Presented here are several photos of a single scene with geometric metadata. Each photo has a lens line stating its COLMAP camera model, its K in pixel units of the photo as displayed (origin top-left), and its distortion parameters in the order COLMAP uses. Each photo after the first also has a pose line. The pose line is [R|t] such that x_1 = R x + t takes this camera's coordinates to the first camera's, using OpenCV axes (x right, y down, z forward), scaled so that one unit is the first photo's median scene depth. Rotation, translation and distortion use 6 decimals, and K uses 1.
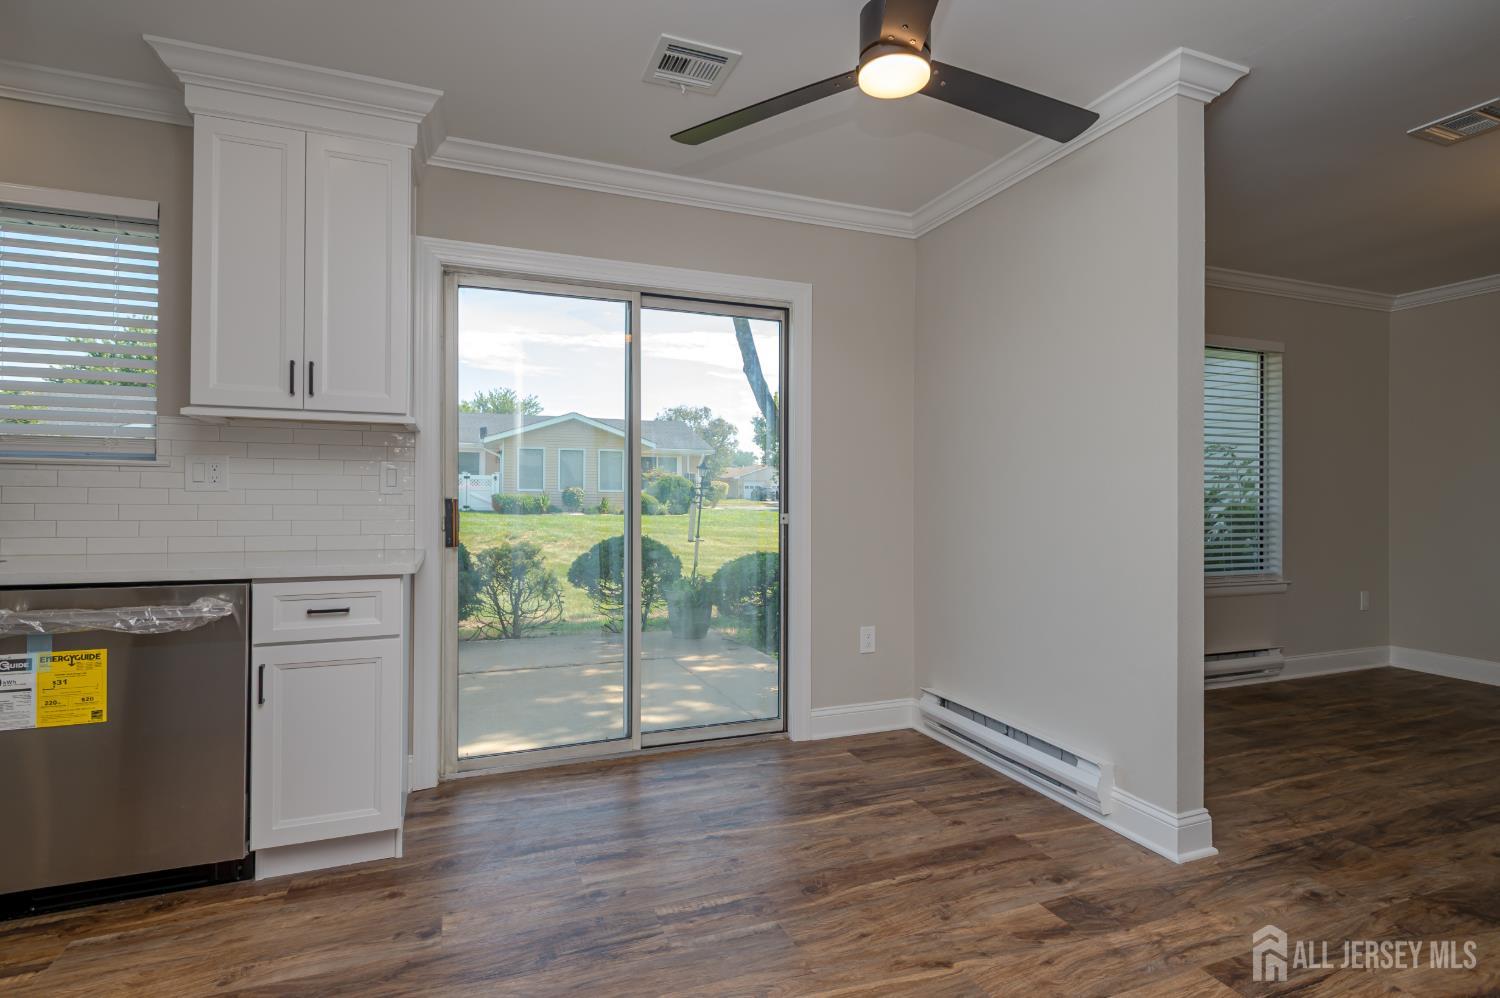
lens RADIAL K [[742.6, 0, 744.2], [0, 742.6, 500.5], [0, 0, 1]] dist [0.024260, -0.001990]
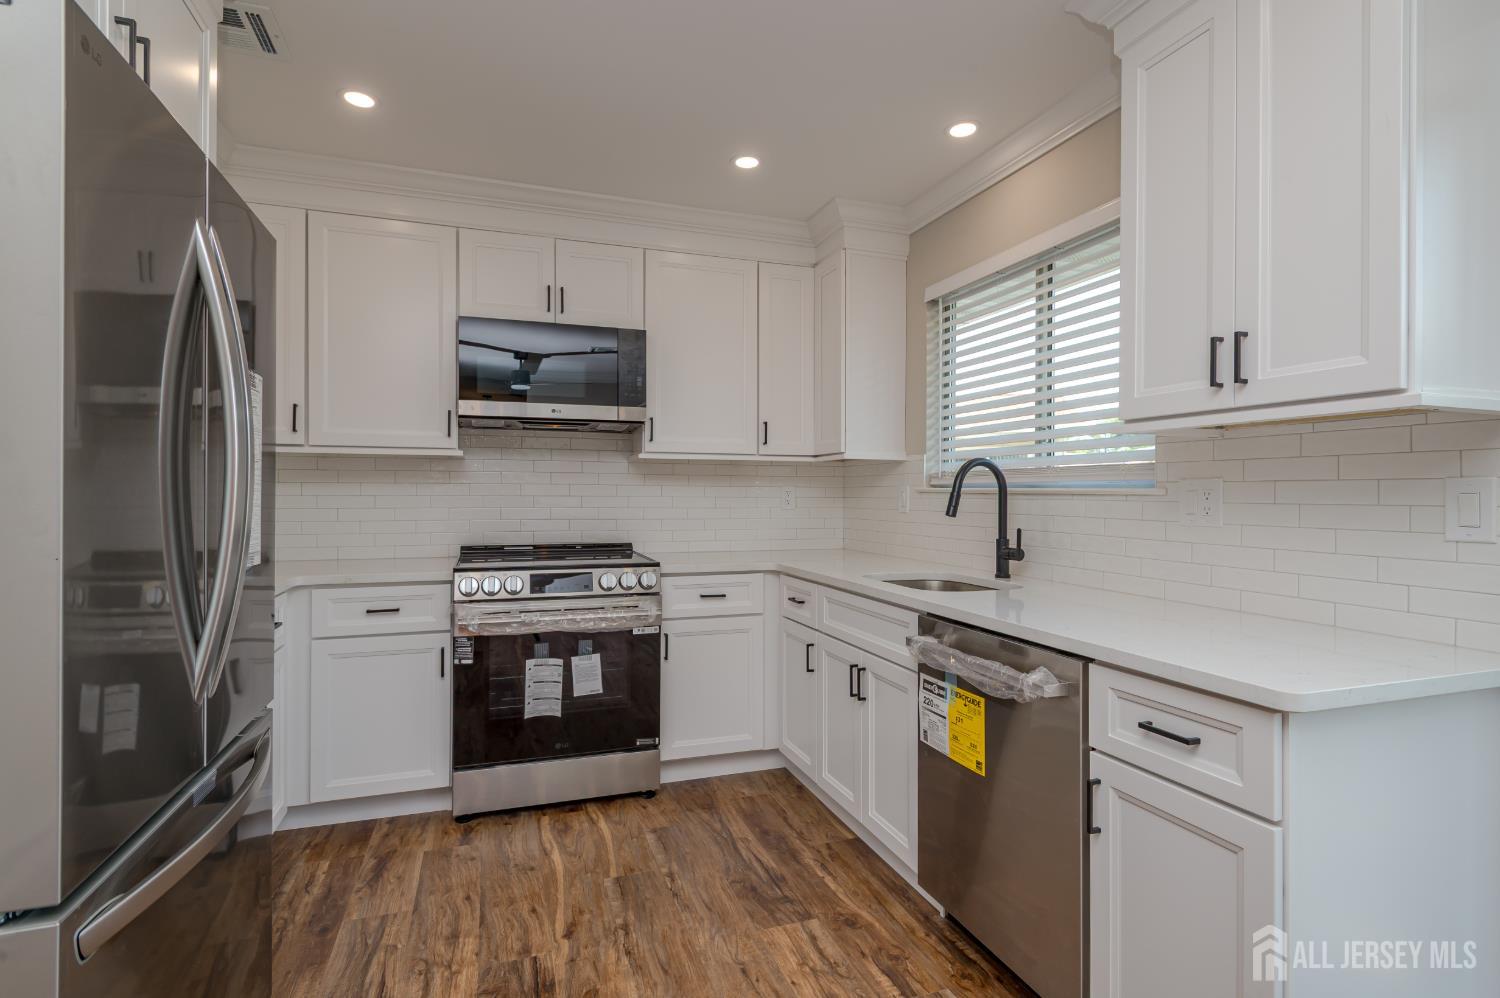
lens RADIAL K [[742.6, 0, 741.2], [0, 742.6, 493.0], [0, 0, 1]] dist [0.024260, -0.001990]
pose [[-0.037092, -0.004699, -0.999301, 0.046515], [-0.009976, 0.999941, -0.004332, -0.026175], [0.999262, 0.009809, -0.037137, 0.372956]]
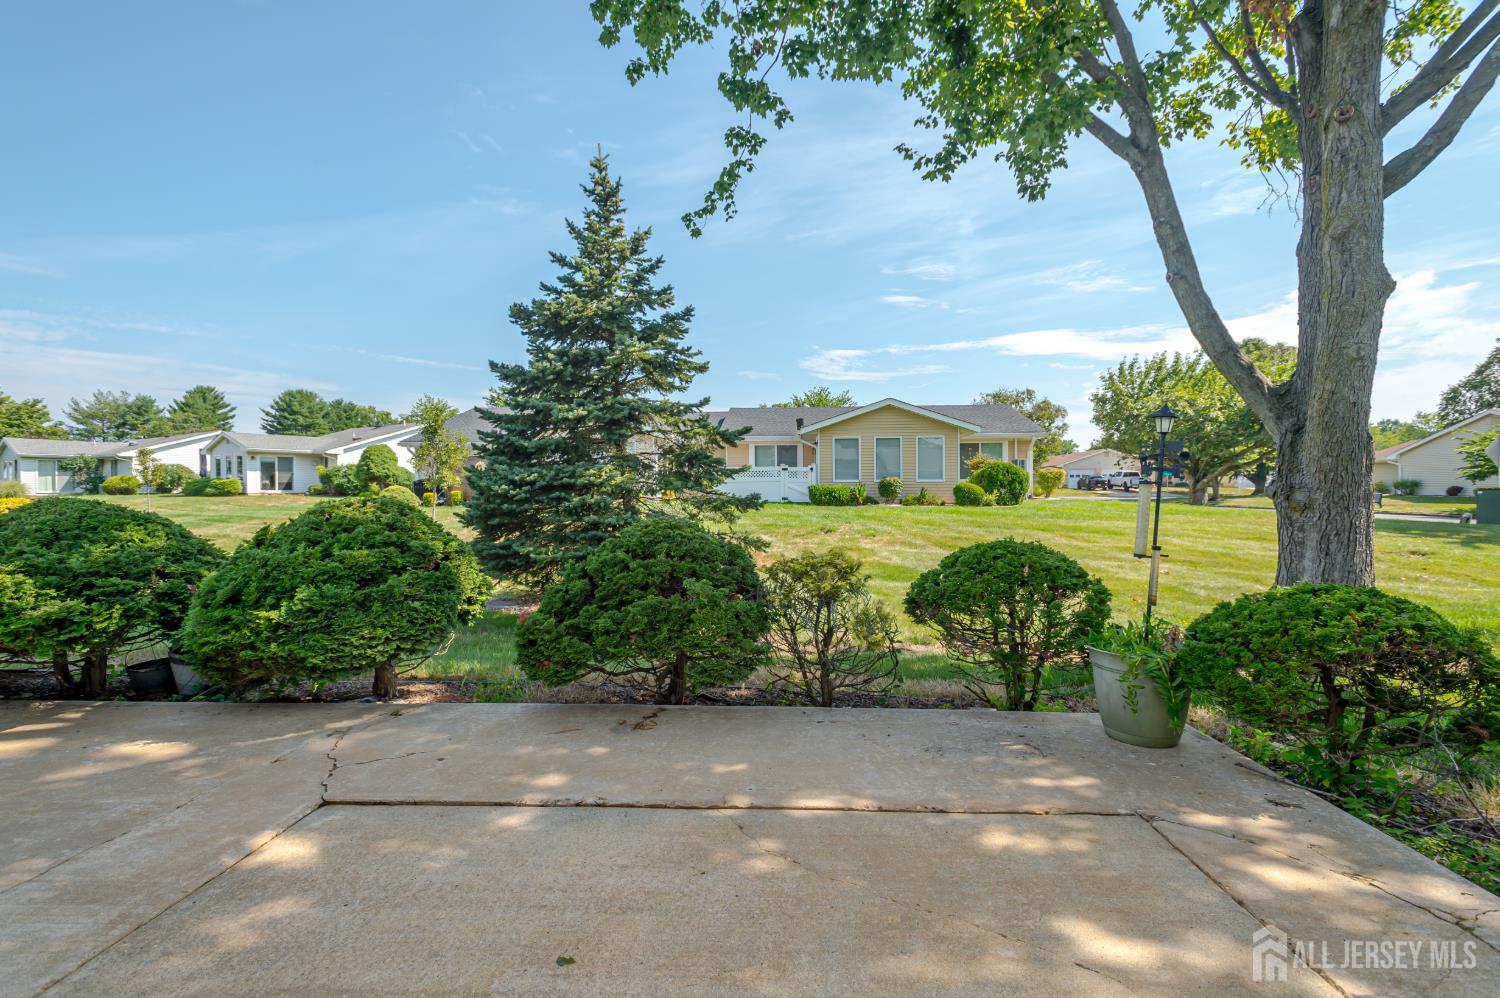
lens RADIAL K [[695.0, 0, 754.0], [0, 695.0, 498.2], [0, 0, 1]] dist [0.014202, -0.004841]
pose [[0.916442, -0.007037, -0.400106, -0.219428], [0.010242, 0.999930, 0.005872, 0.013198], [0.400037, -0.009479, 0.916450, 0.767708]]
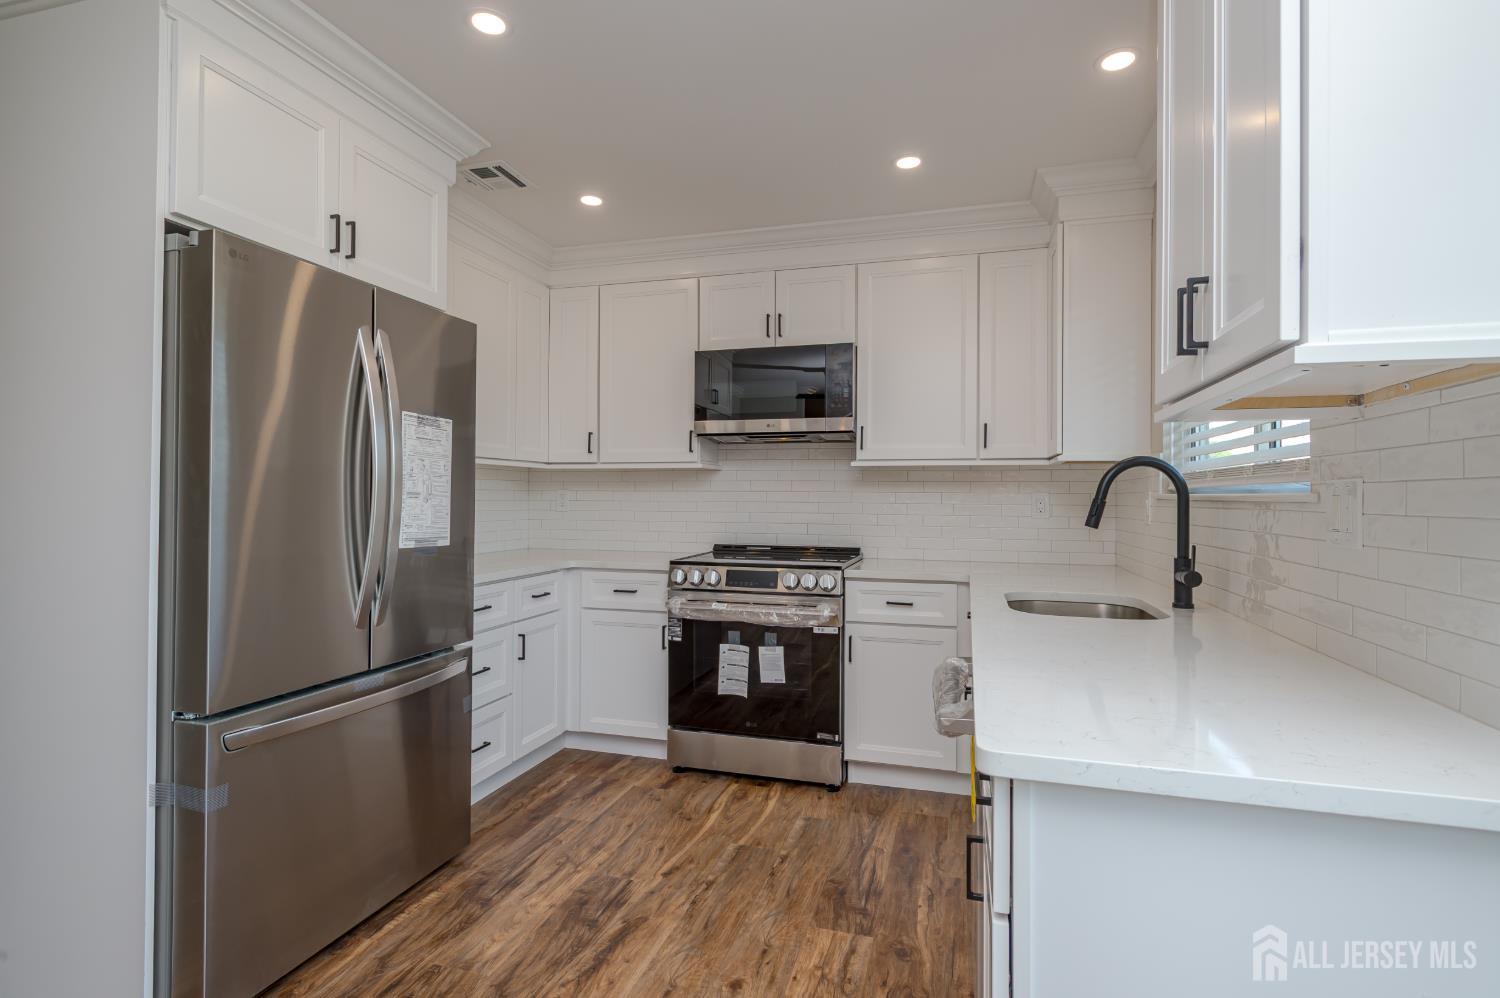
lens RADIAL K [[742.6, 0, 750.6], [0, 742.6, 494.4], [0, 0, 1]] dist [0.024260, -0.001990]
pose [[-0.609305, -0.013577, -0.792820, -0.025996], [-0.014240, 0.999880, -0.006179, -0.027633], [0.792808, 0.007525, -0.609425, 0.666682]]
